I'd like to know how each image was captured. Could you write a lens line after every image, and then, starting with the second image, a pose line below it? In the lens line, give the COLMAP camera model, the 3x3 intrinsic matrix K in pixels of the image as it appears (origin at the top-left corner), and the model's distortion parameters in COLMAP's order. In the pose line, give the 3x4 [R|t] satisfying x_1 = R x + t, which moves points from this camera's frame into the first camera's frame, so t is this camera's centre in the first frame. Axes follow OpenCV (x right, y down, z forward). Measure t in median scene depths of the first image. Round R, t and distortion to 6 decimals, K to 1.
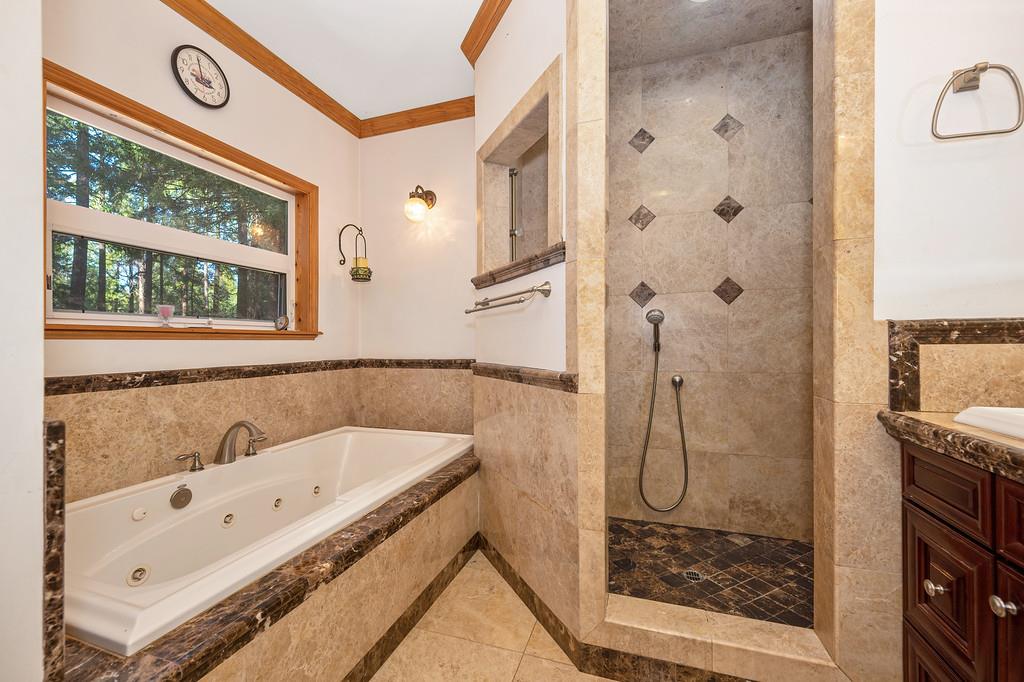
lens RADIAL K [[405.1, 0, 510.6], [0, 405.1, 345.0], [0, 0, 1]] dist [-0.004648, 0.000822]
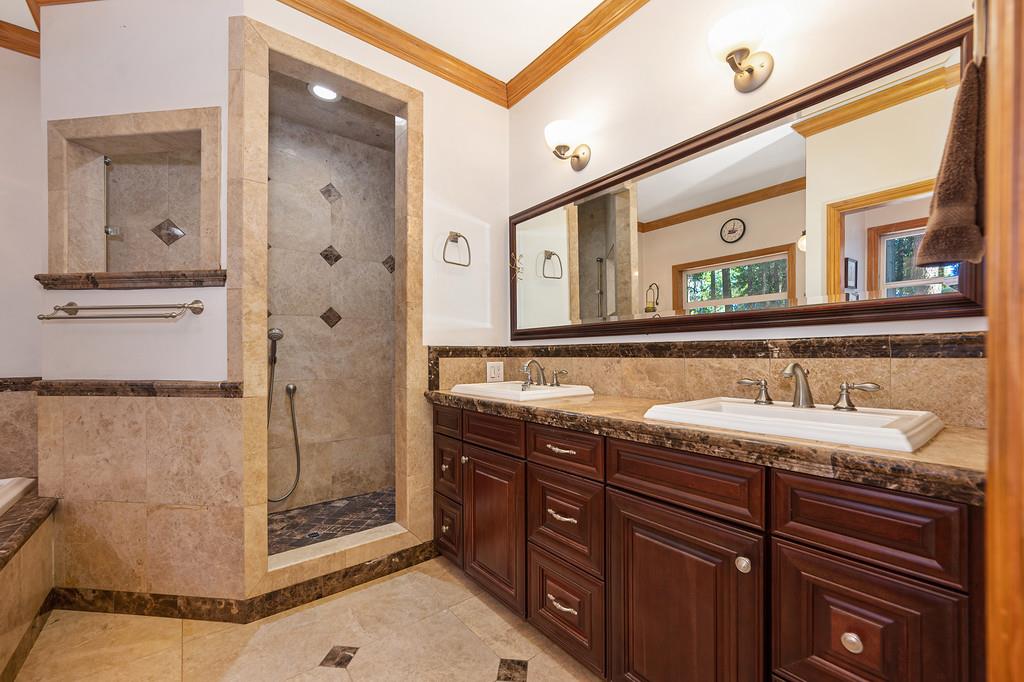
lens RADIAL K [[405.1, 0, 507.0], [0, 405.1, 359.3], [0, 0, 1]] dist [-0.004648, 0.000822]
pose [[0.551518, -0.001662, 0.834161, -0.328936], [0.002124, 0.999998, 0.000588, 0.003361], [-0.834160, 0.001447, 0.551520, -0.273087]]
